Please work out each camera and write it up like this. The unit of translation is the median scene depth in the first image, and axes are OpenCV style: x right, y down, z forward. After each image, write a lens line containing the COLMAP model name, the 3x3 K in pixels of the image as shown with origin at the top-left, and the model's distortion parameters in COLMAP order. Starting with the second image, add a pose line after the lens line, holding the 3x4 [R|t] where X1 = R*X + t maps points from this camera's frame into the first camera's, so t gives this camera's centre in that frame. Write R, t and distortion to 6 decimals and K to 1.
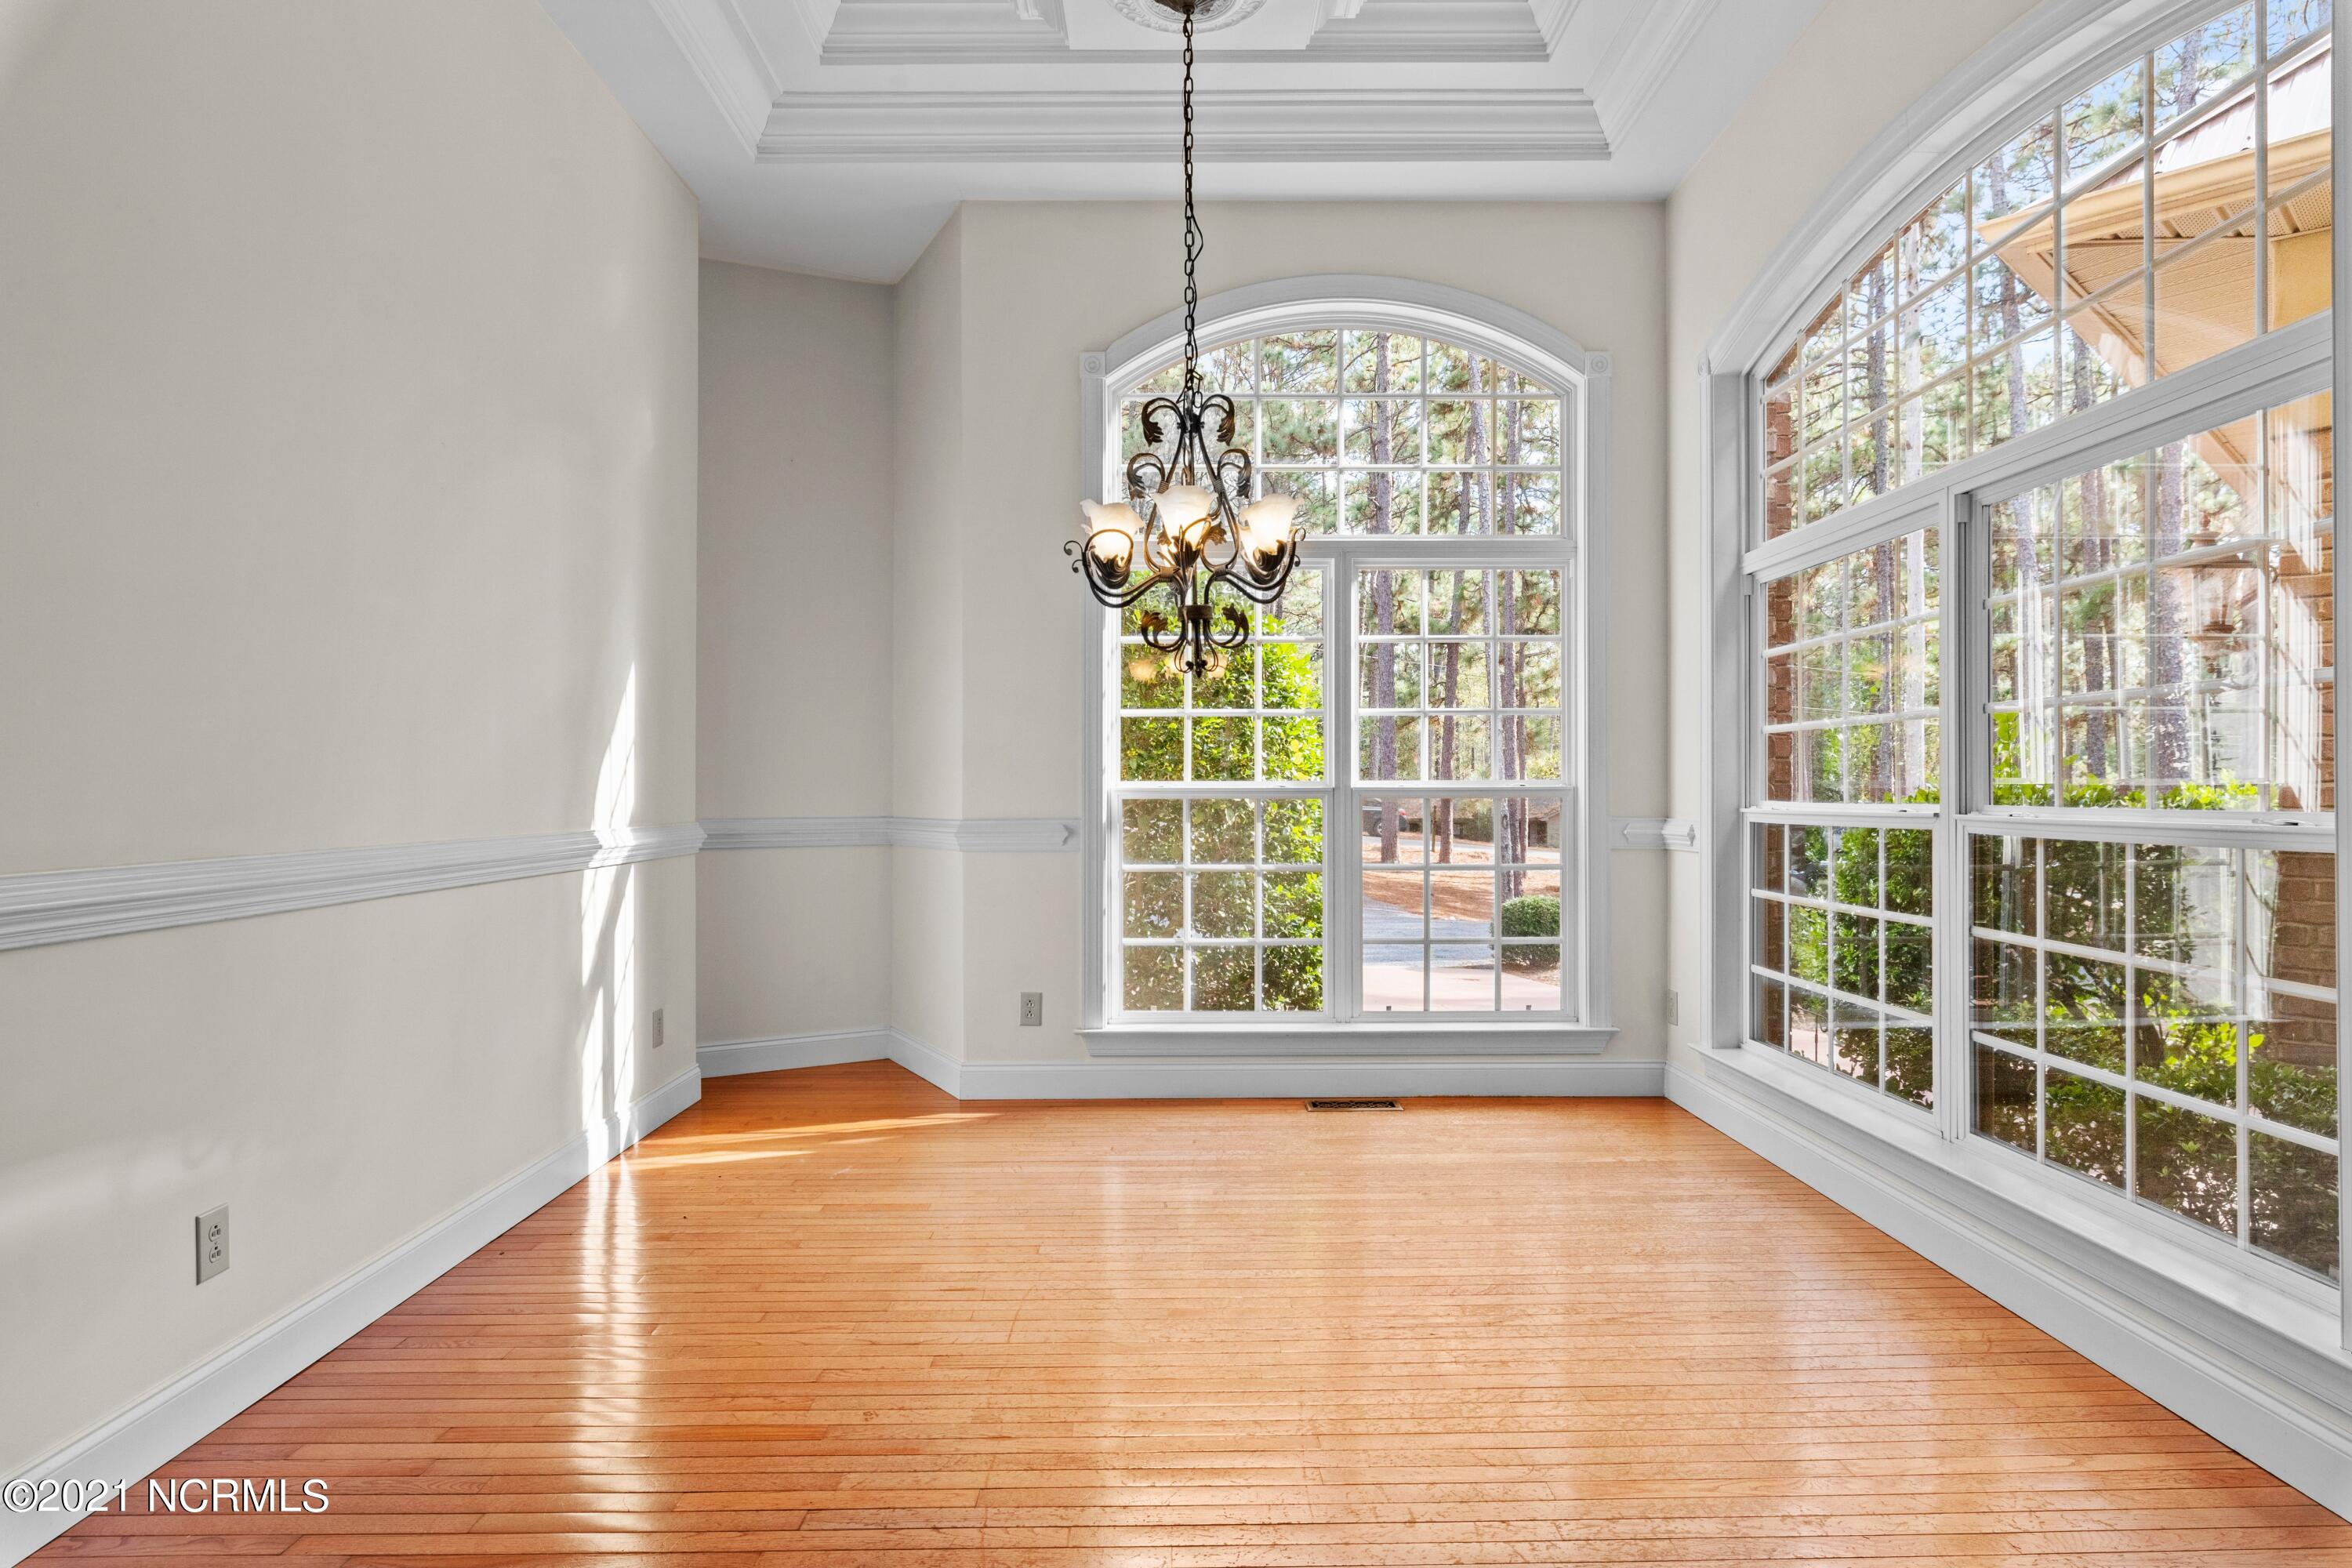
lens RADIAL K [[1316.1, 0, 1176.0], [0, 1316.1, 784.0], [0, 0, 1]] dist [0.003888, 0.000312]
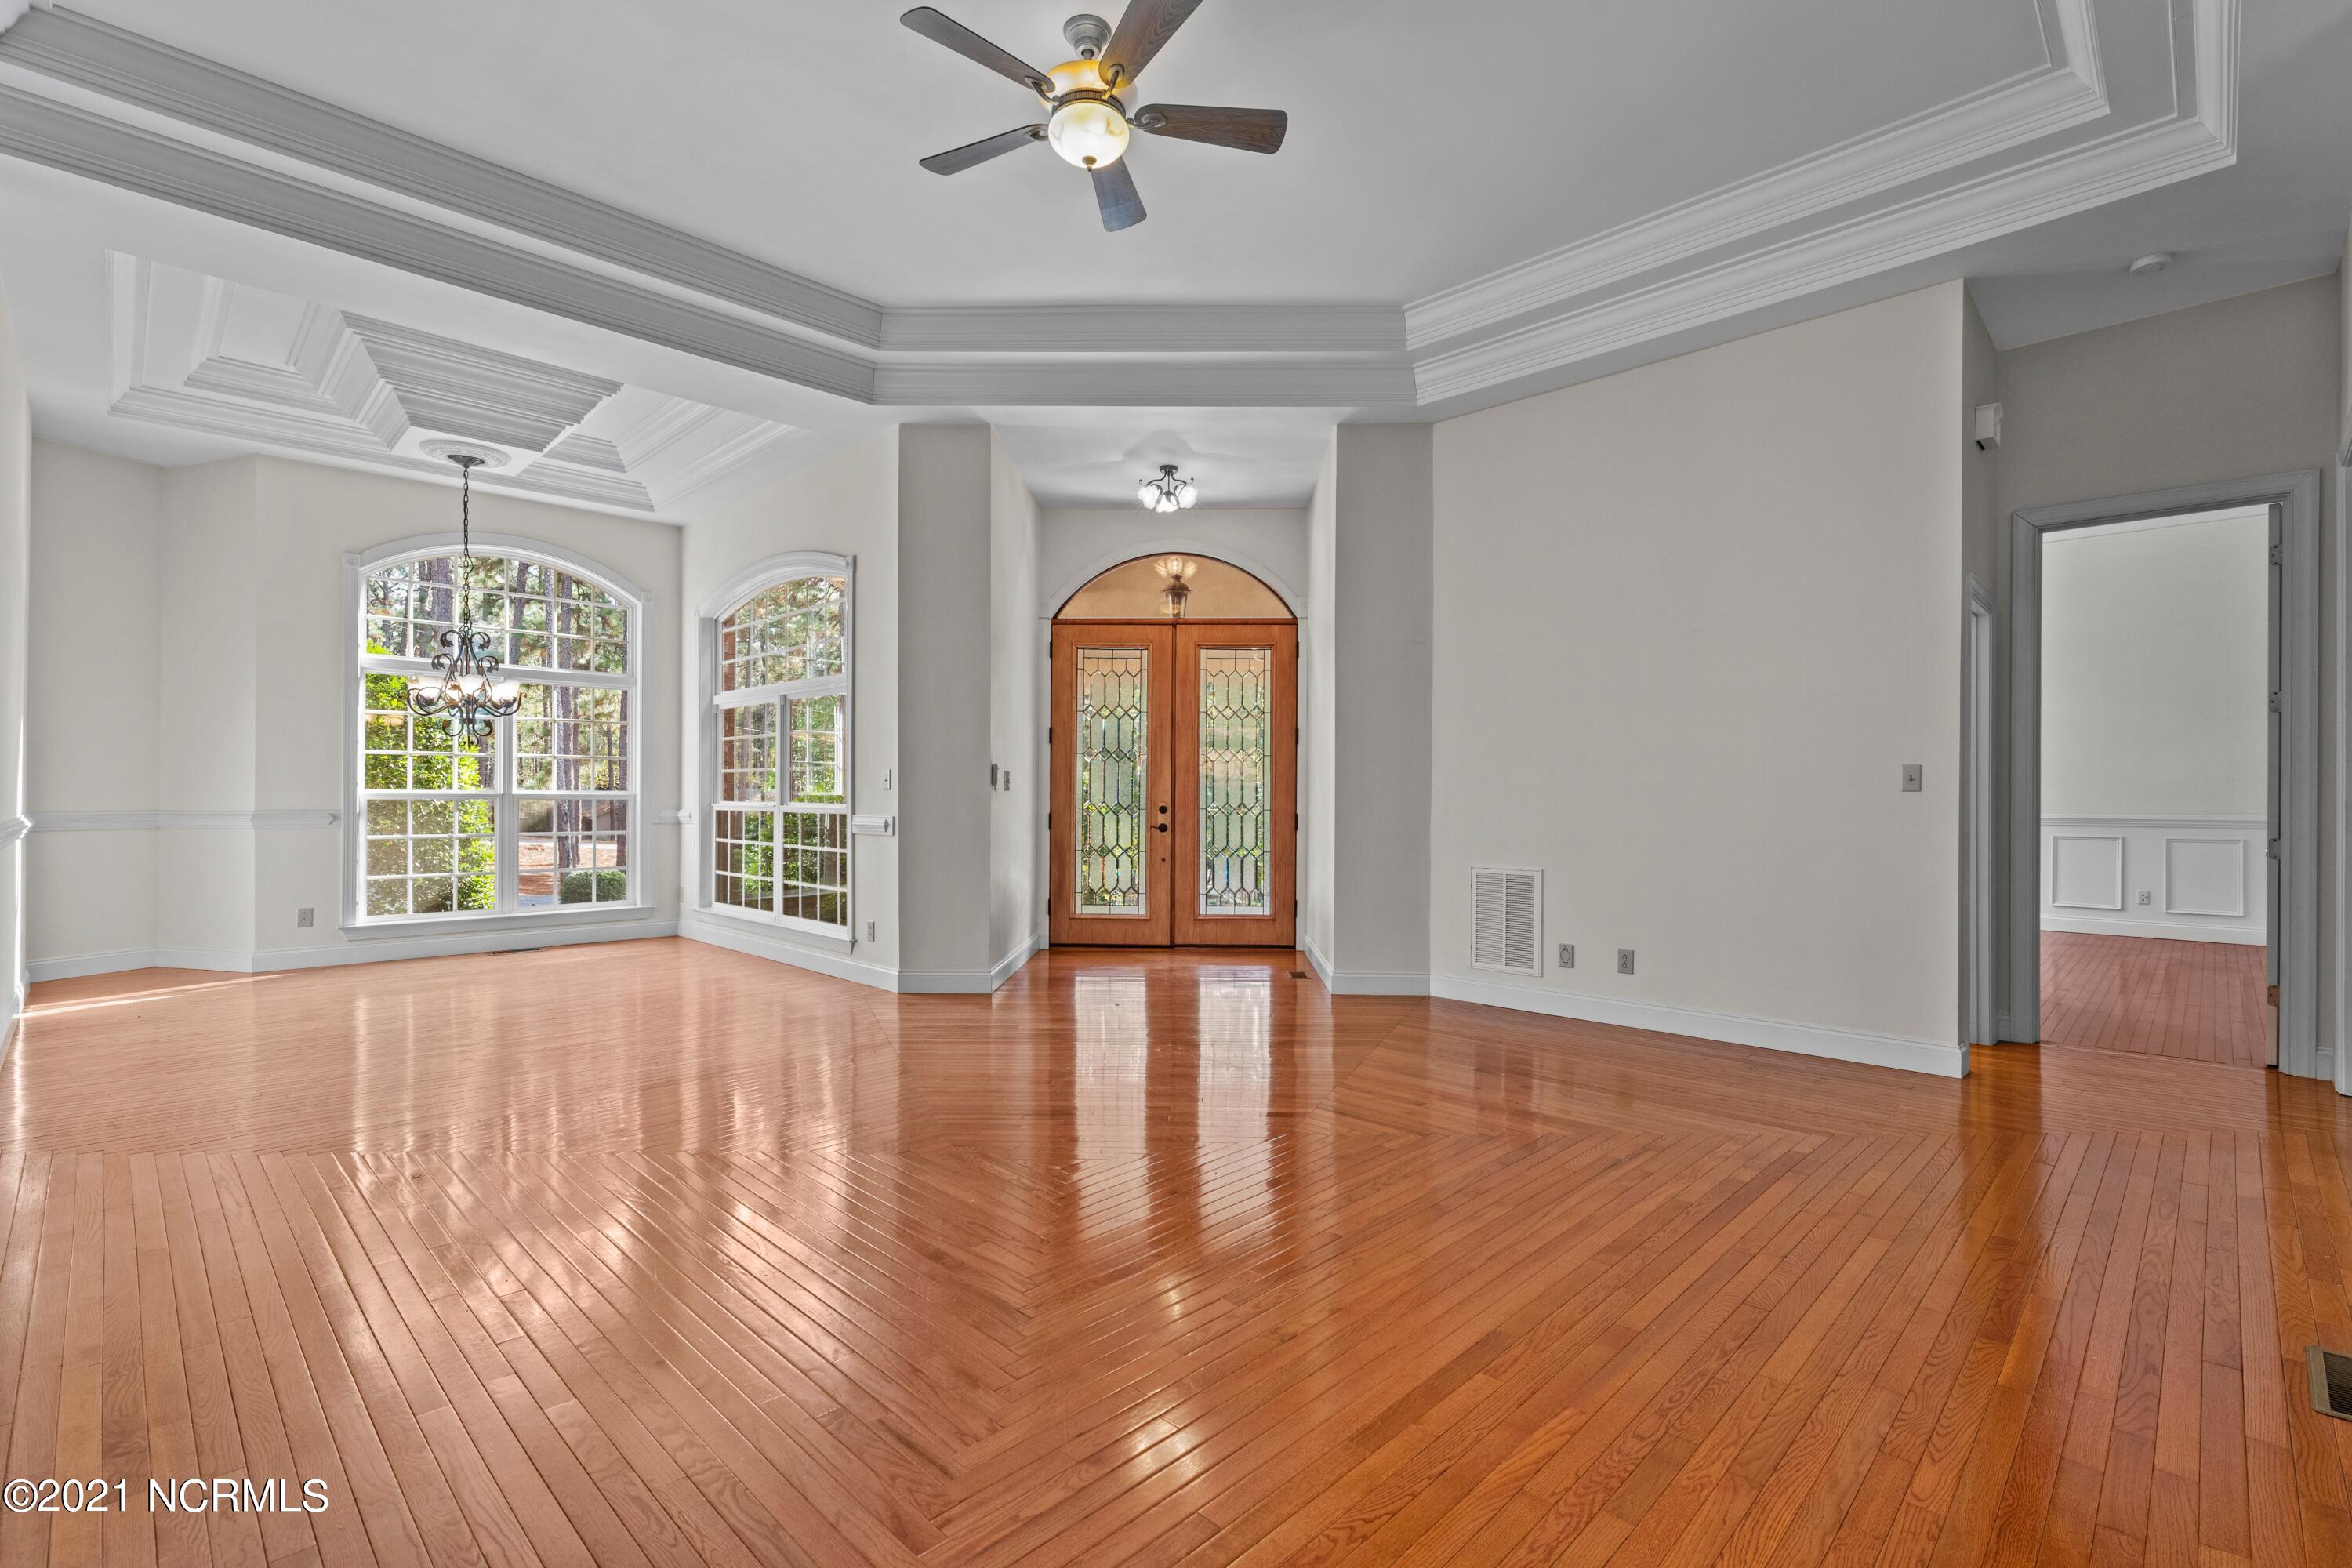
lens RADIAL K [[1049.2, 0, 1180.5], [0, 1049.2, 797.4], [0, 0, 1]] dist [0.001647, 0.000485]
pose [[0.706908, 0.004266, 0.707292, -0.280347], [-0.009385, 0.999950, 0.003349, -0.007025], [-0.707243, -0.009005, 0.706913, -0.843465]]
